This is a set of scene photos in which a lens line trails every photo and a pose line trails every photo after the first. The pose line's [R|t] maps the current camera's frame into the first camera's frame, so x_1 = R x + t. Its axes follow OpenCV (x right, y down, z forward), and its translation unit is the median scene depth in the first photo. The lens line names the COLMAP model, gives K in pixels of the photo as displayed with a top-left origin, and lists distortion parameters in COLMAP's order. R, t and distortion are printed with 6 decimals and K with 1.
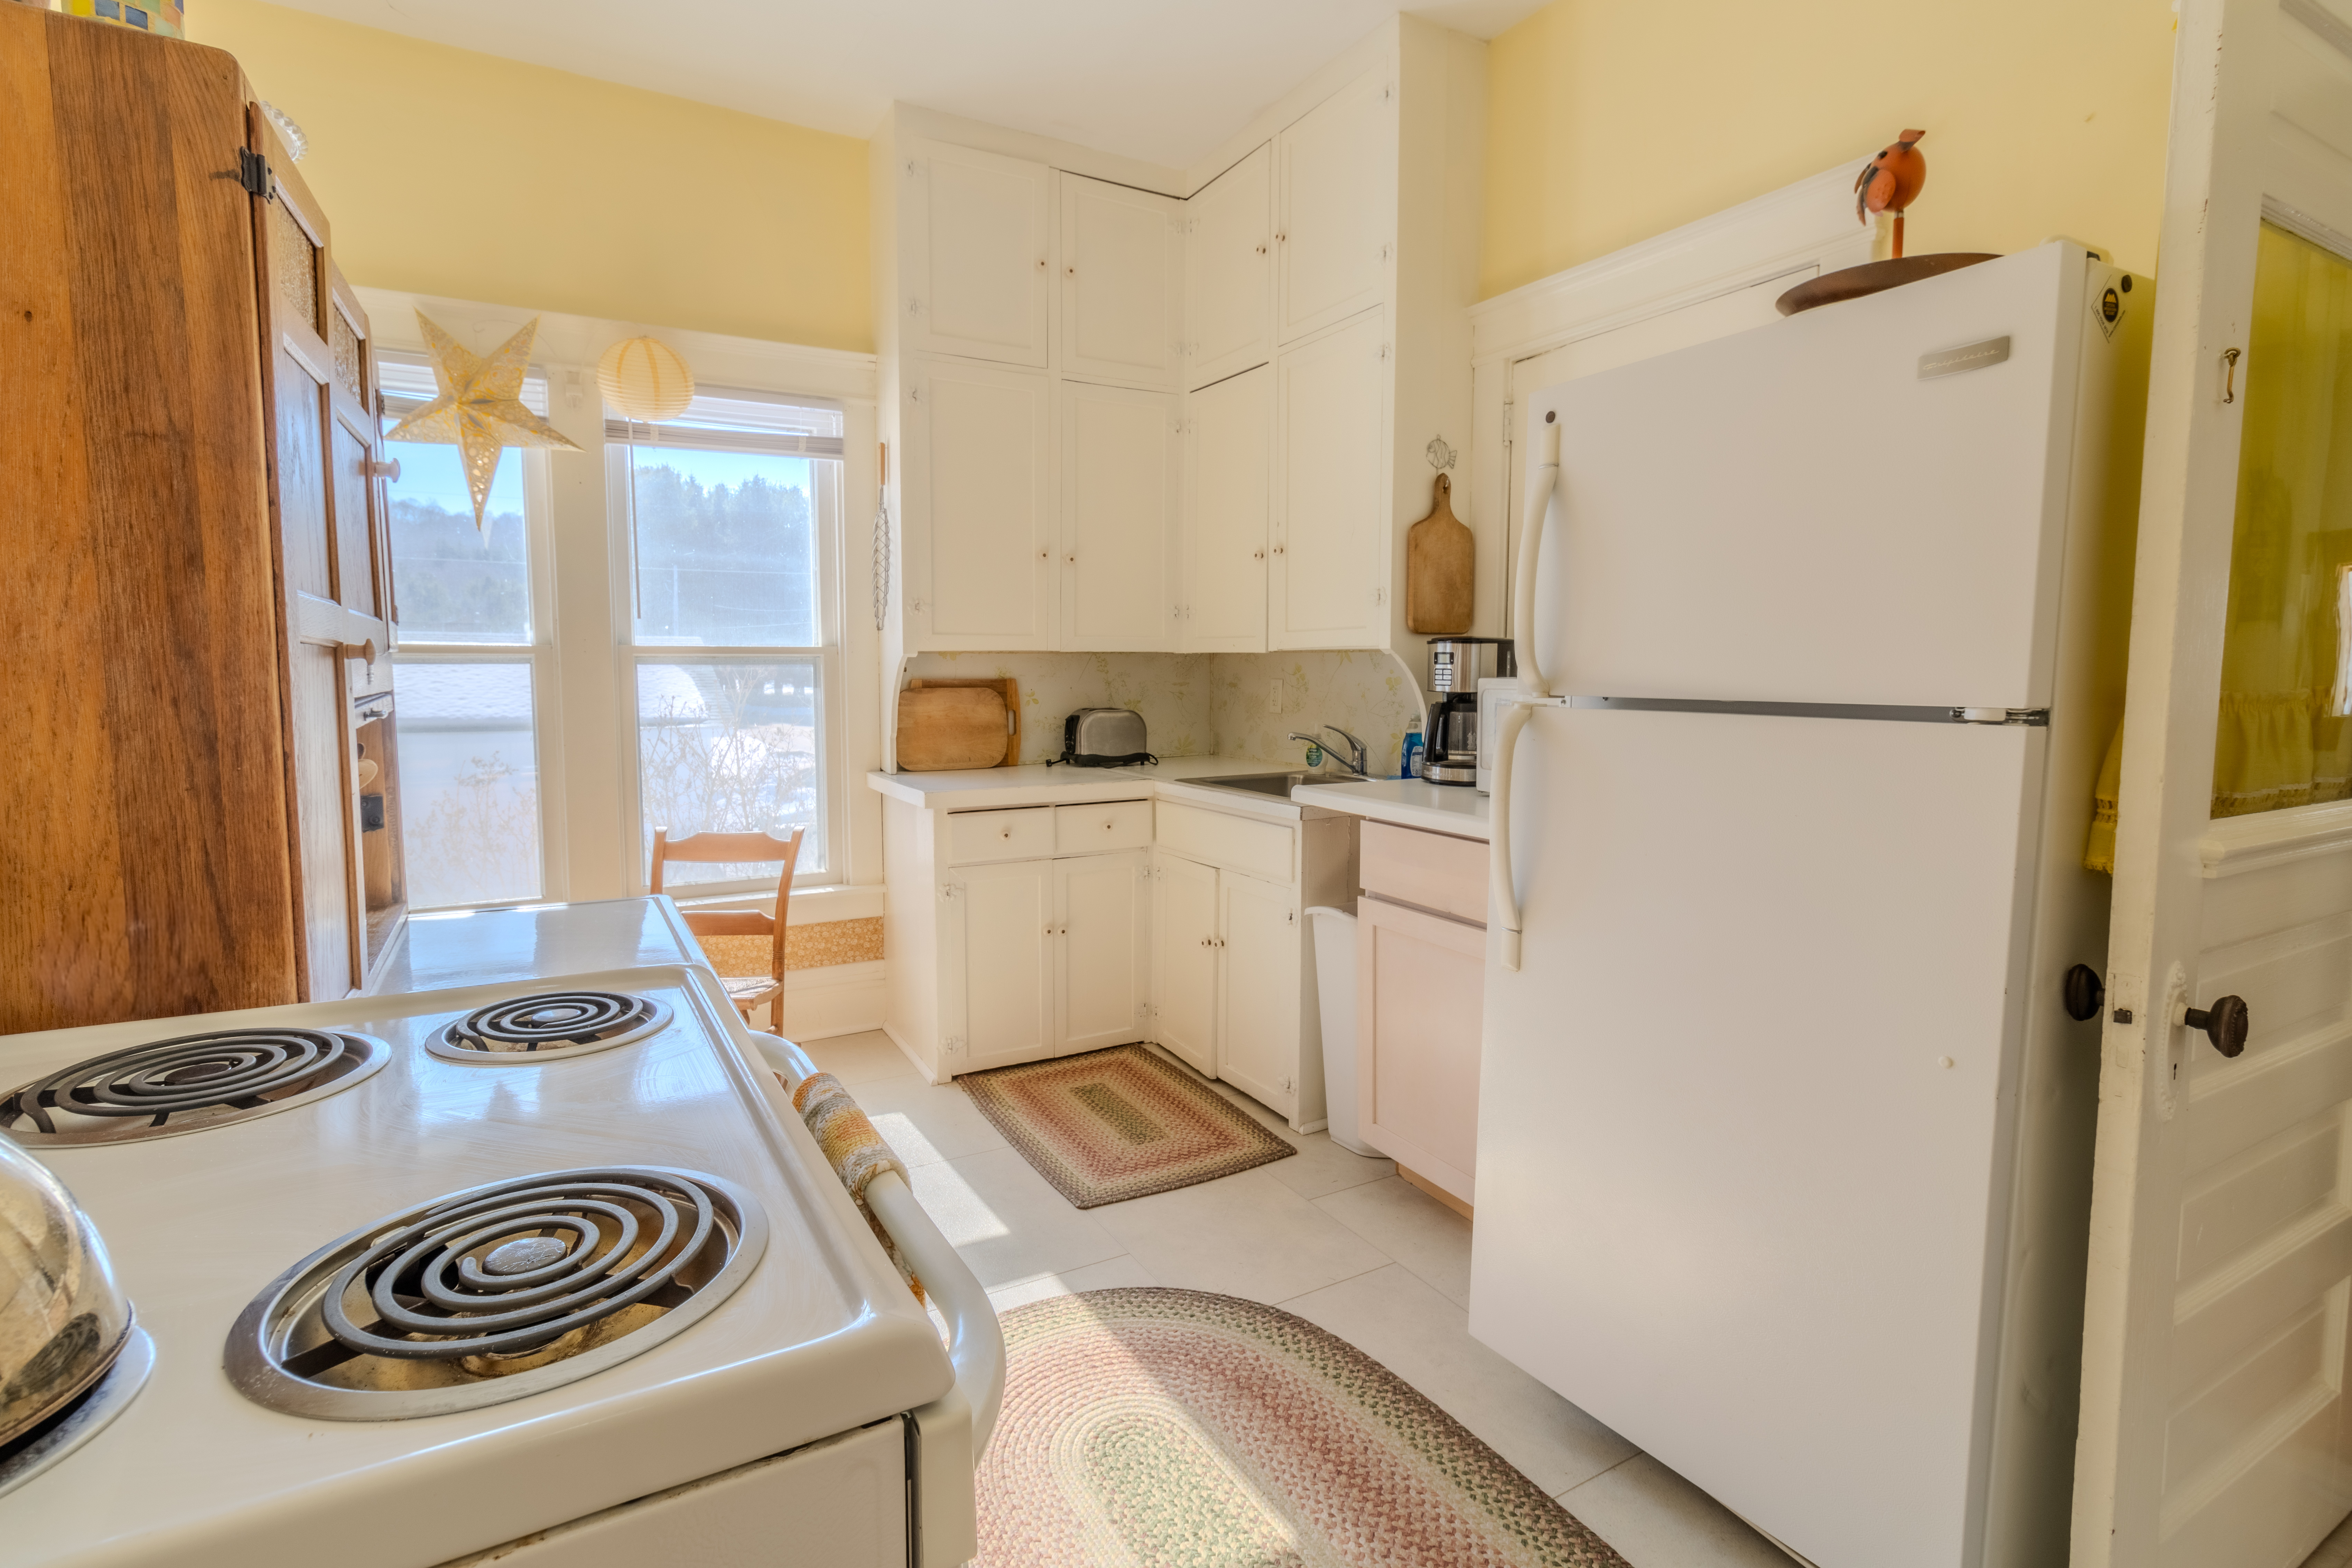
lens RADIAL K [[1115.6, 0, 1165.0], [0, 1115.6, 766.3], [0, 0, 1]] dist [0.000126, 0.001041]
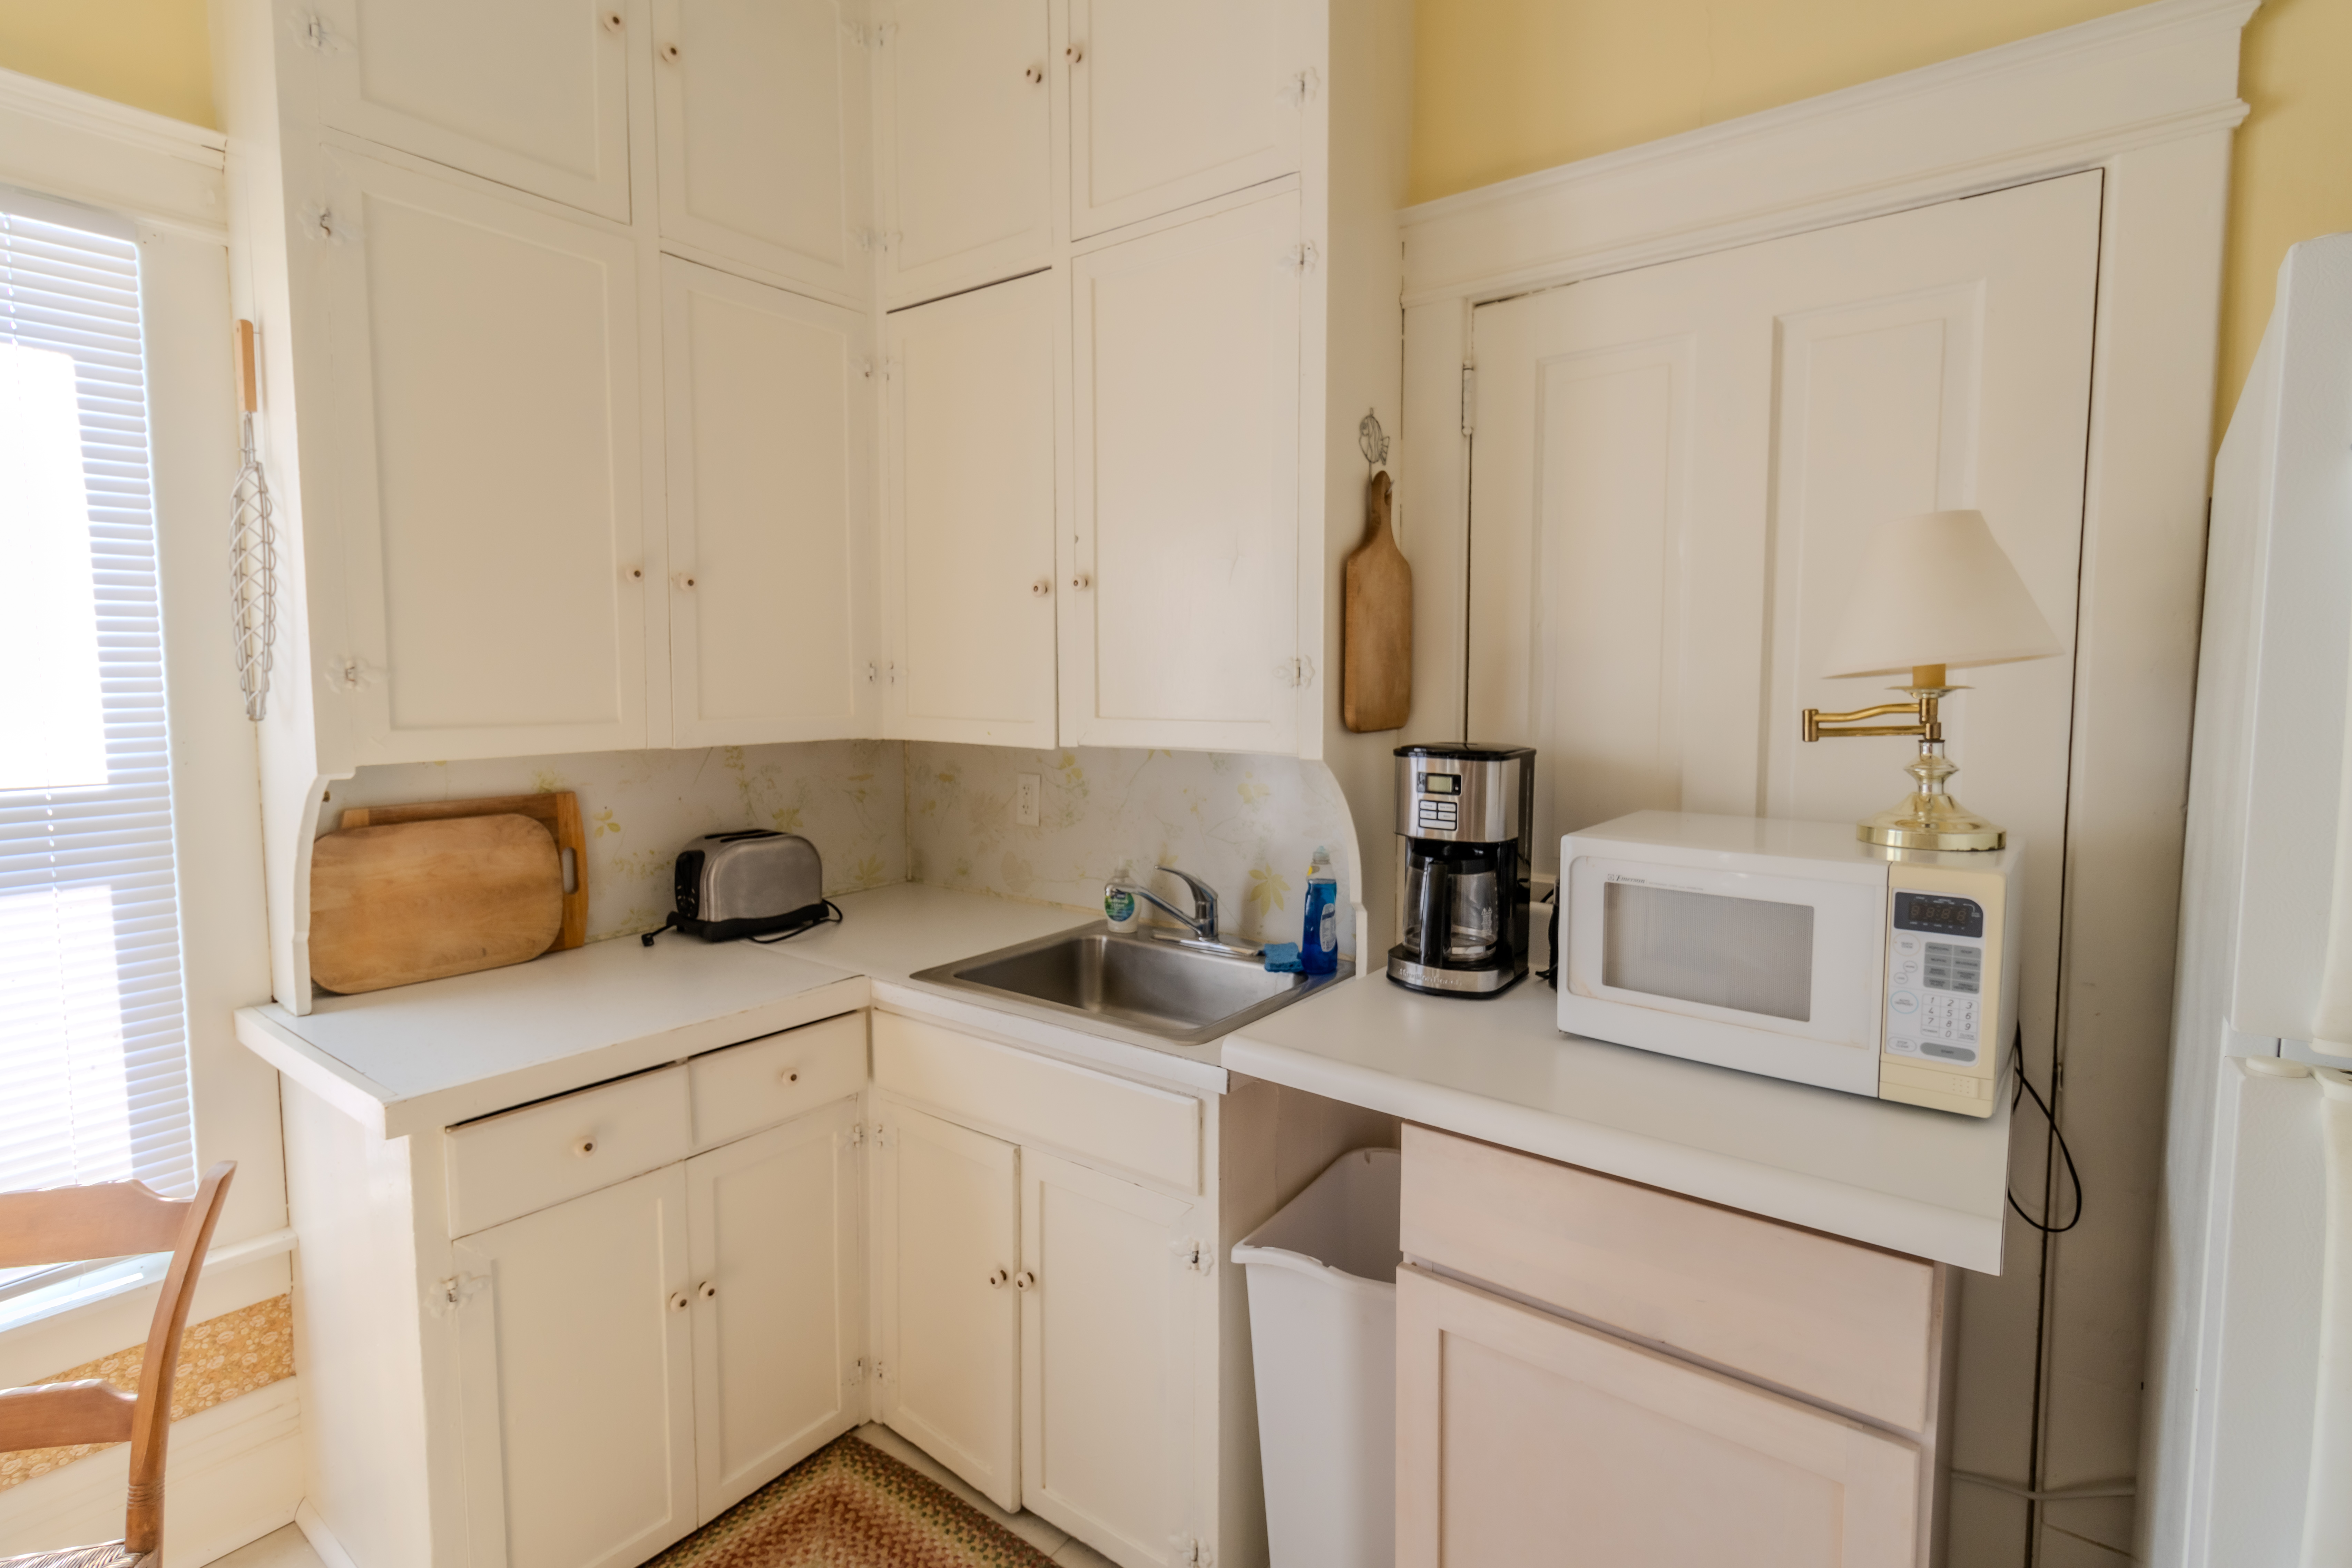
lens RADIAL K [[1109.2, 0, 1183.3], [0, 1109.2, 768.3], [0, 0, 1]] dist [0.002572, 0.000641]
pose [[0.915102, -0.033182, 0.401856, -0.094790], [0.035744, 0.999360, 0.001123, -0.096490], [-0.401636, 0.013337, 0.915702, 0.451935]]
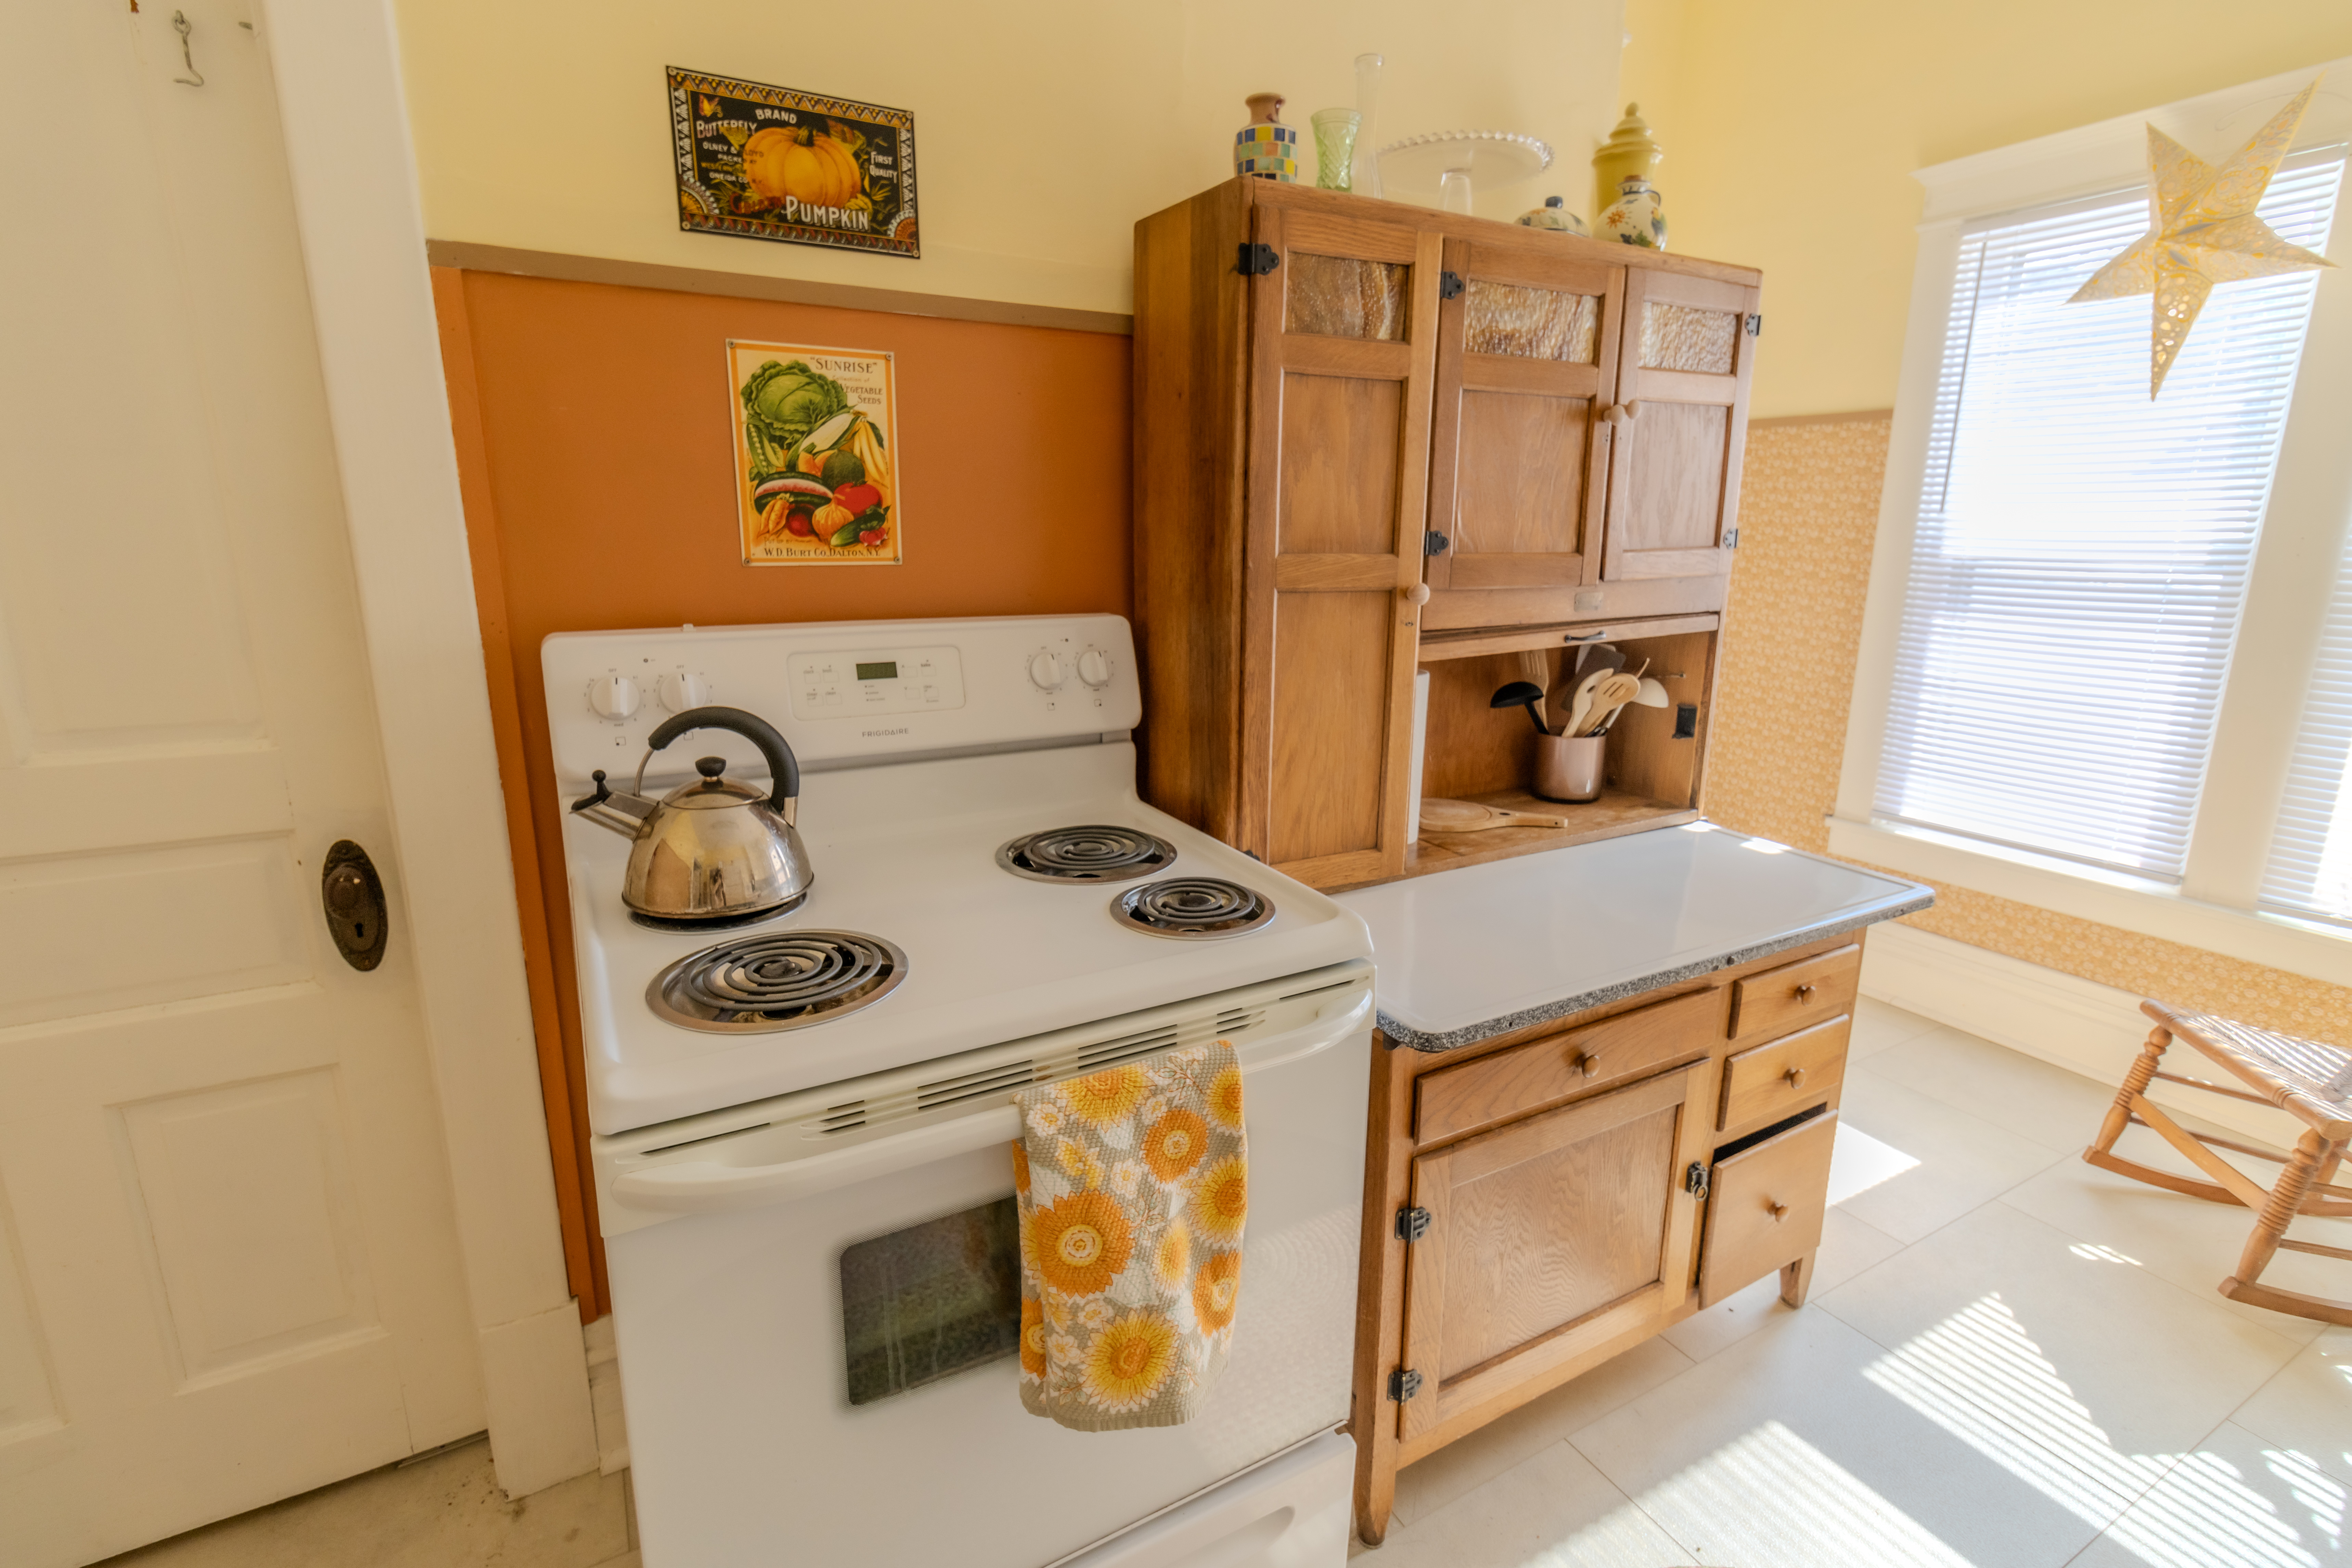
lens RADIAL K [[1092.8, 0, 1173.9], [0, 1092.8, 767.5], [0, 0, 1]] dist [0.004281, 0.001238]
pose [[-0.009905, 0.227339, -0.973765, 0.203723], [-0.091540, 0.969518, 0.227279, -0.066273], [0.995752, 0.091390, 0.011207, 0.291308]]
